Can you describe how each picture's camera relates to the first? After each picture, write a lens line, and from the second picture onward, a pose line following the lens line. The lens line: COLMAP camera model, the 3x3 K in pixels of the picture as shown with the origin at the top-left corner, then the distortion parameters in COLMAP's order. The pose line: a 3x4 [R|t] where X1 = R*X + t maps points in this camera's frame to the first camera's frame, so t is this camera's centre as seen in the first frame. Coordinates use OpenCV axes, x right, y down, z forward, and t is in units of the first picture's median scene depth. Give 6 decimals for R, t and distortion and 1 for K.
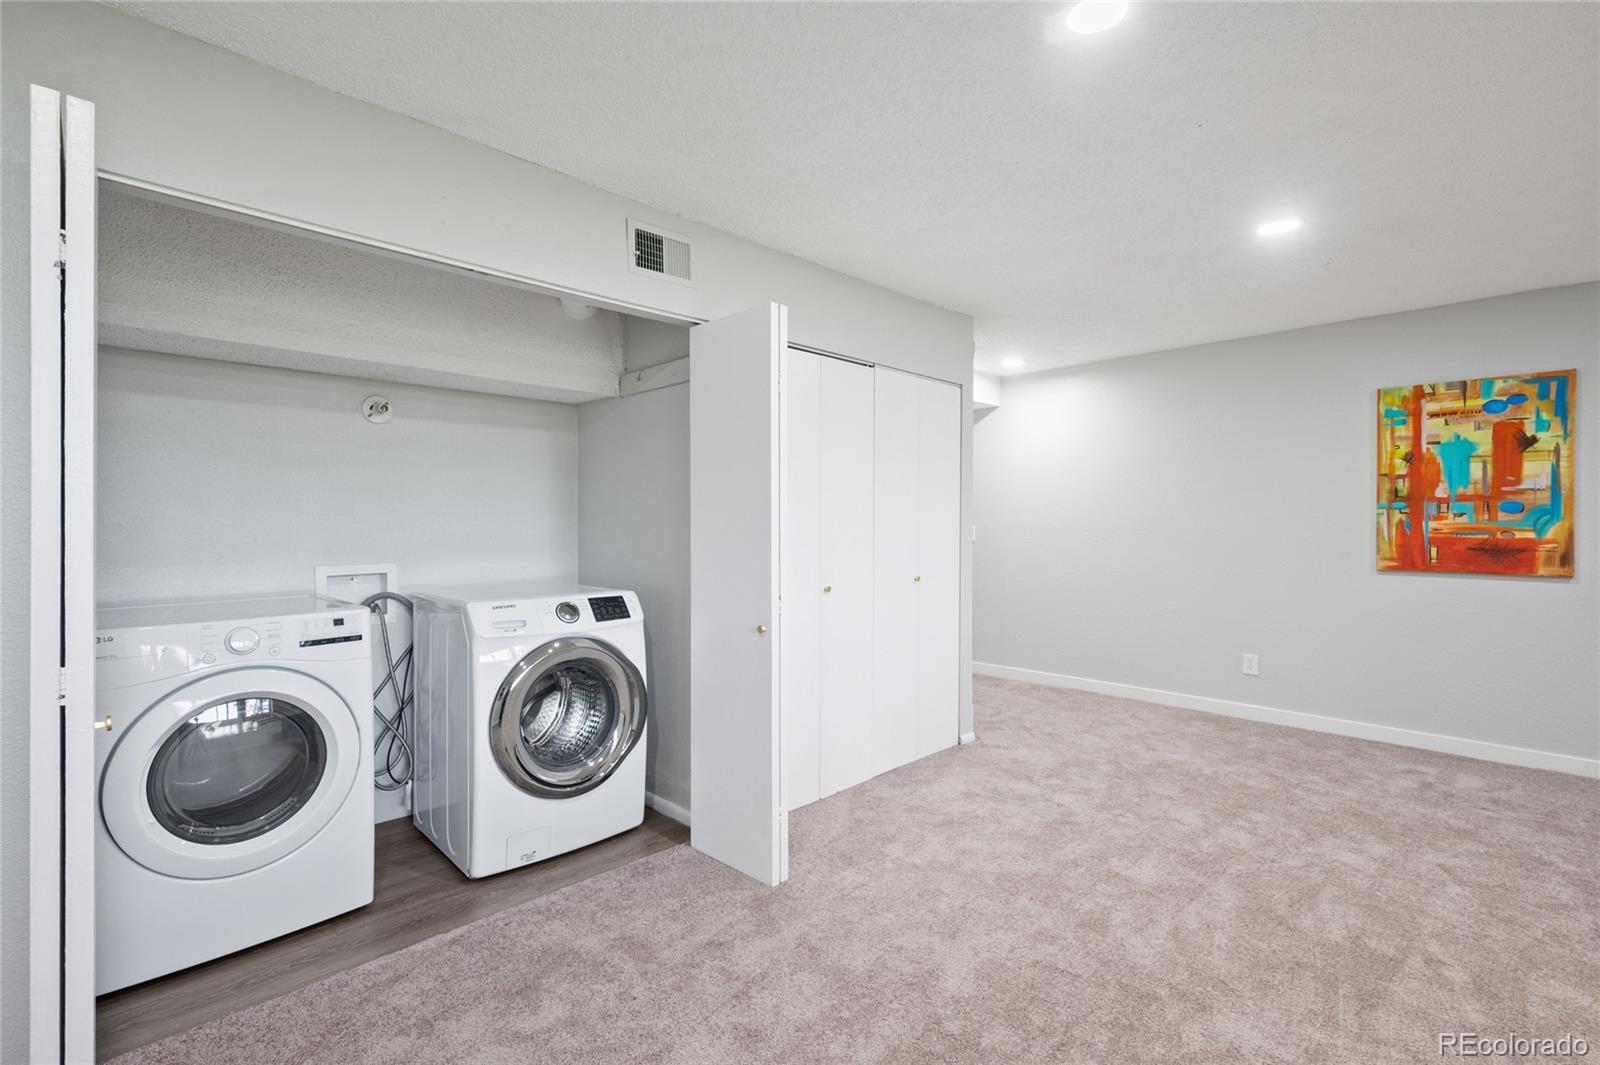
lens RADIAL K [[716.4, 0, 804.4], [0, 716.4, 525.2], [0, 0, 1]] dist [-0.000151, 0.000313]
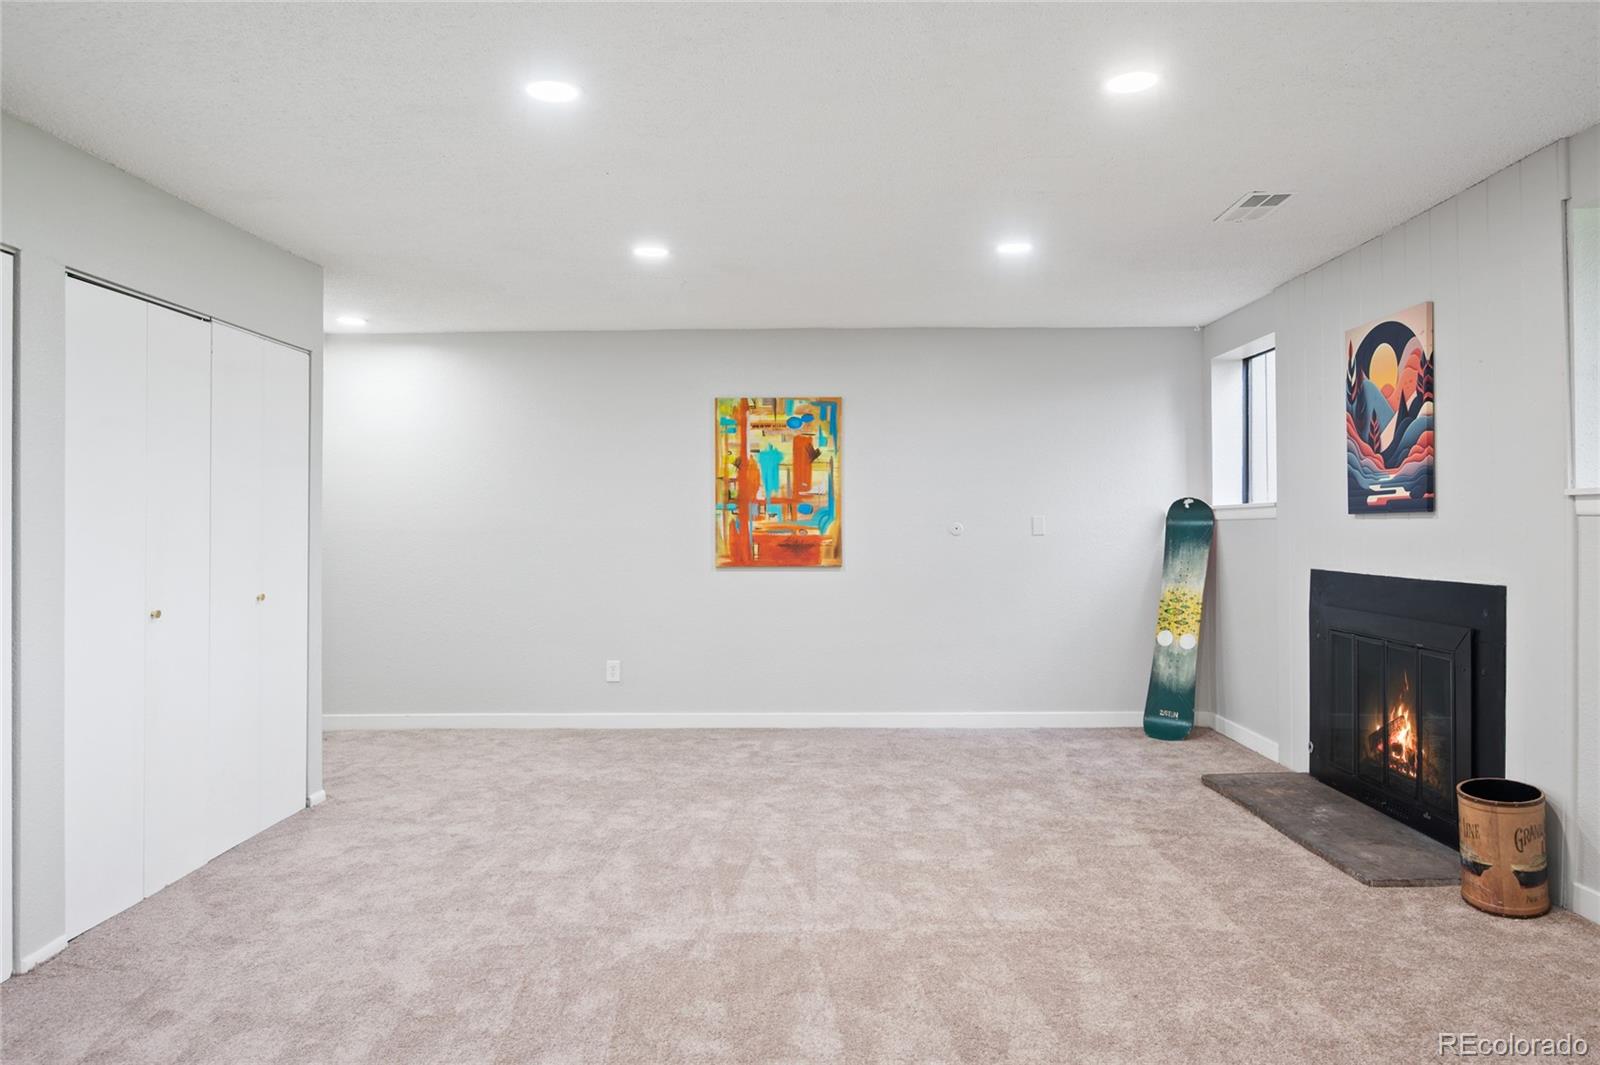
lens RADIAL K [[1050.4, 0, 802.1], [0, 1050.4, 503.3], [0, 0, 1]] dist [-0.001432, -0.001207]
pose [[0.713667, 0.008838, 0.700430, -0.228910], [0.008752, 0.999730, -0.021532, 0.002723], [-0.700431, 0.021497, 0.713397, -0.231001]]
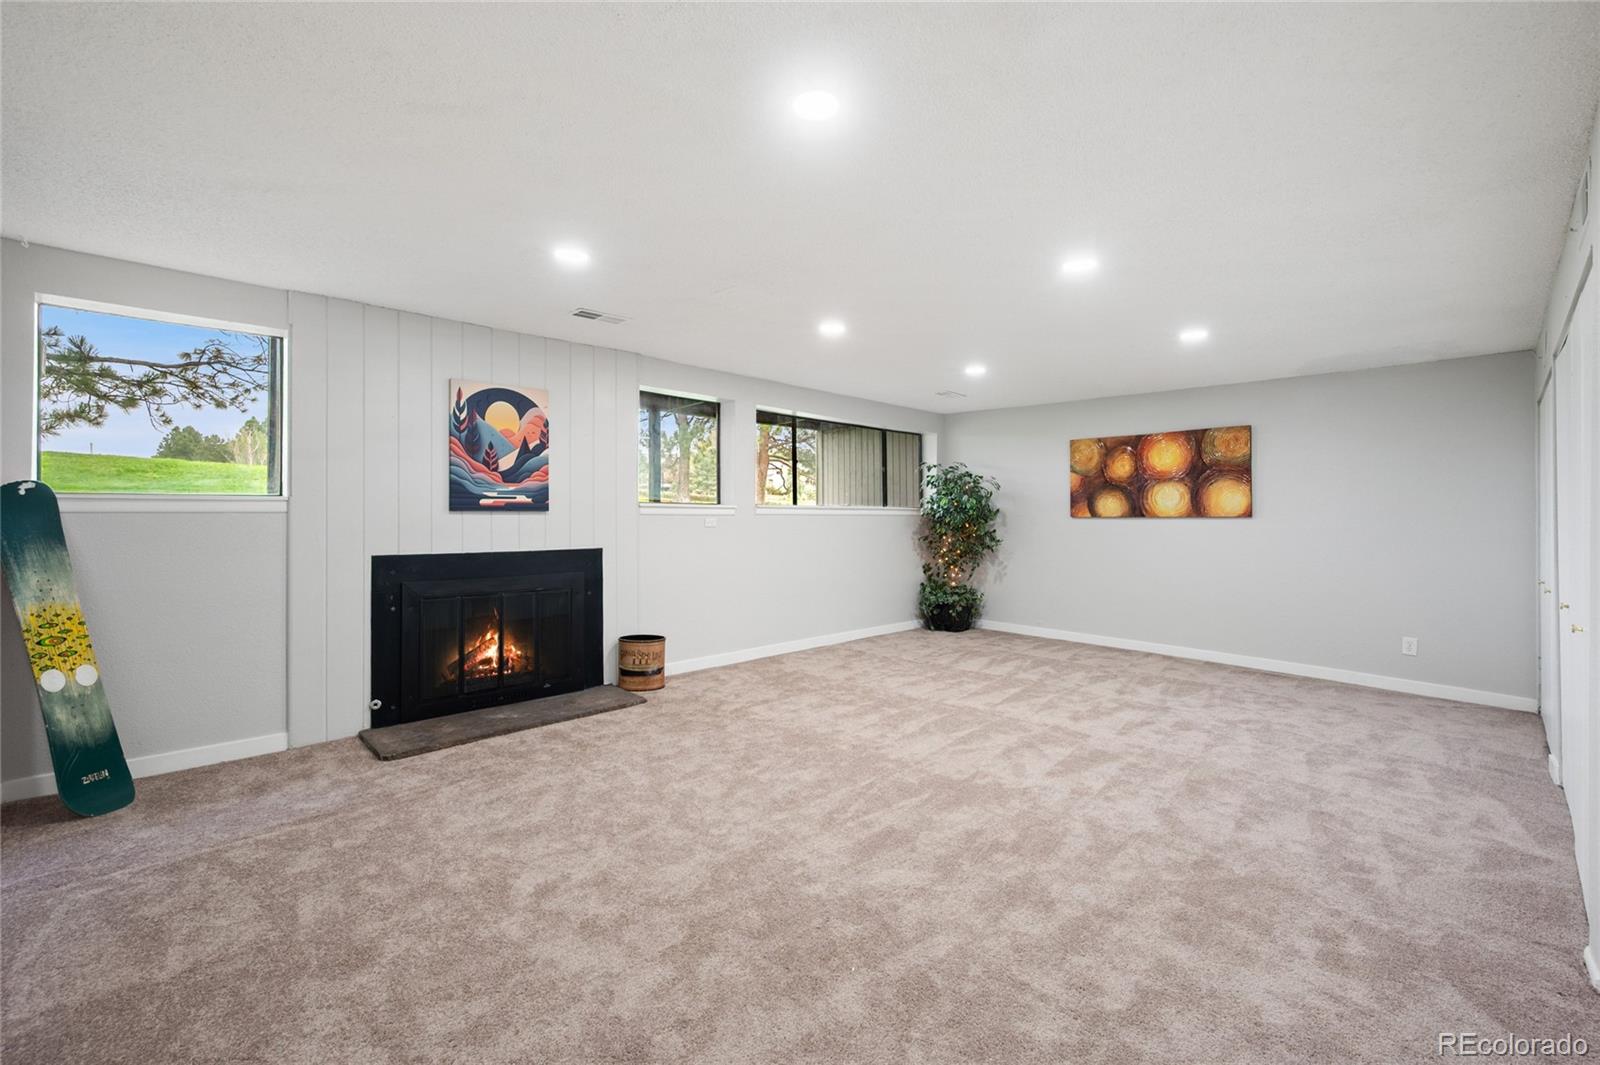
lens RADIAL K [[665.4, 0, 804.1], [0, 665.4, 513.0], [0, 0, 1]] dist [0.001412, 0.000390]
pose [[-0.999812, -0.001295, 0.019334, 0.515687], [-0.001401, 0.999984, -0.005498, 0.003042], [-0.019326, -0.005524, -0.999798, 1.303409]]
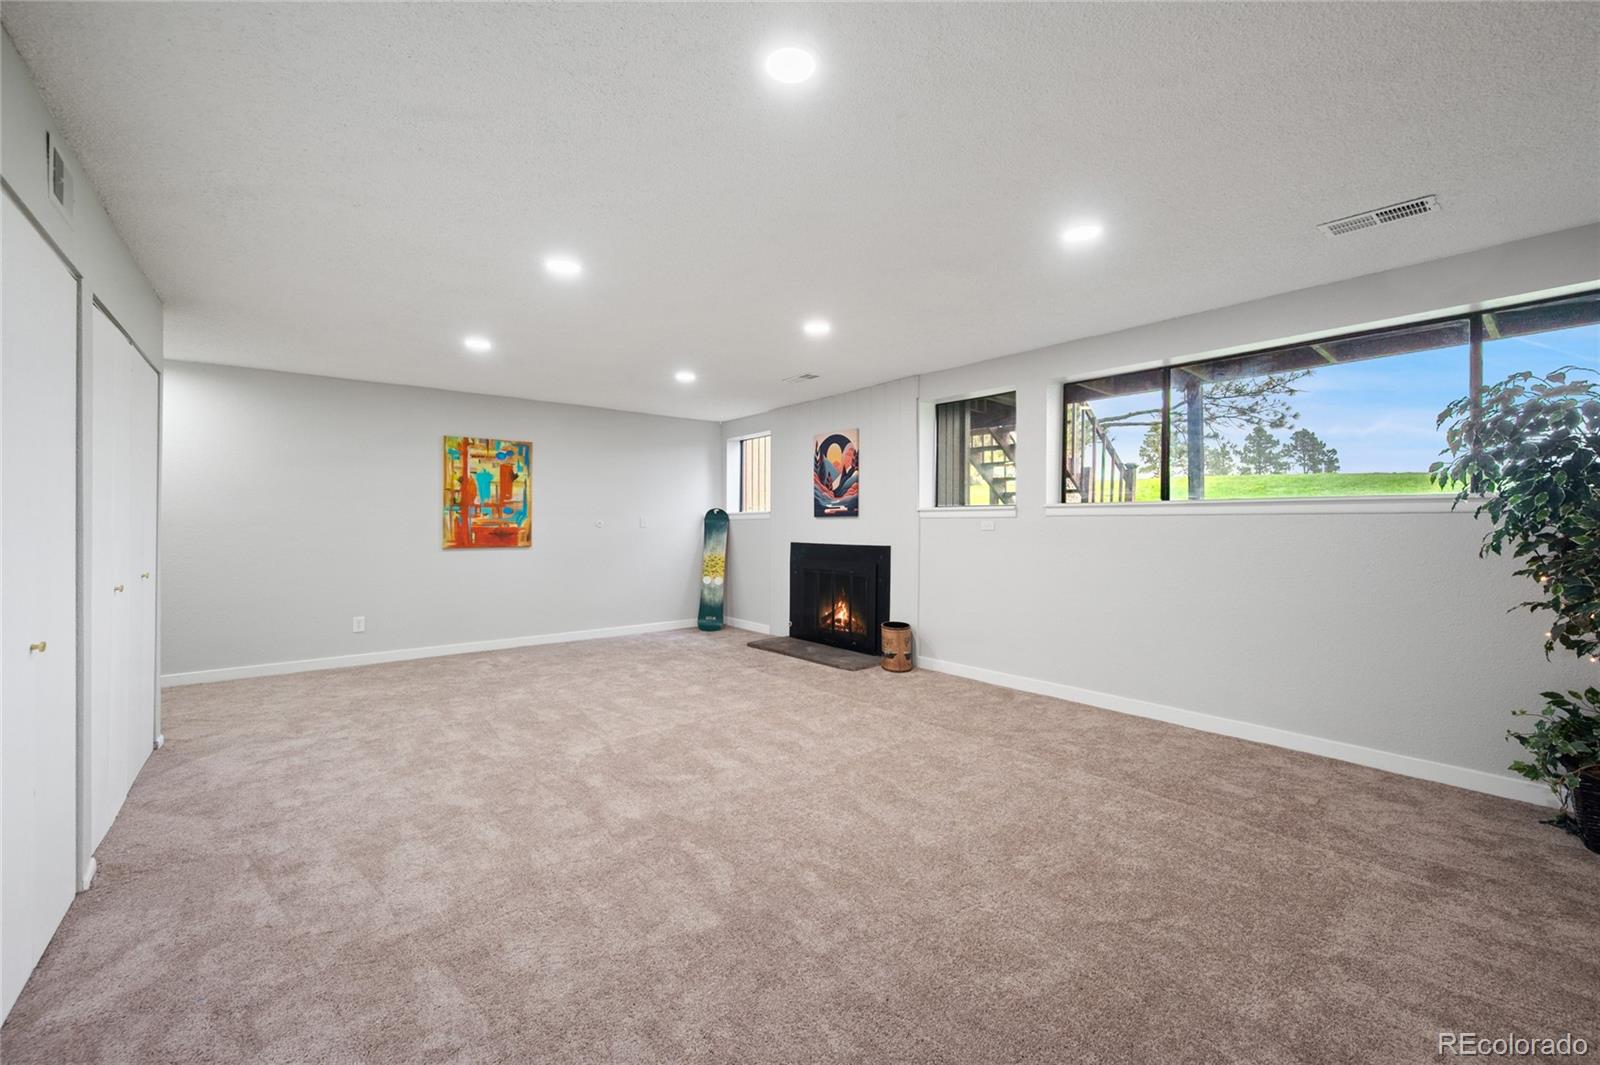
lens RADIAL K [[641.9, 0, 802.2], [0, 641.9, 519.6], [0, 0, 1]] dist [0.001741, 0.000162]
pose [[0.104432, 0.004116, 0.994524, -0.605555], [0.003757, 0.999983, -0.004533, 0.008624], [-0.994525, 0.004210, 0.104415, 0.060107]]
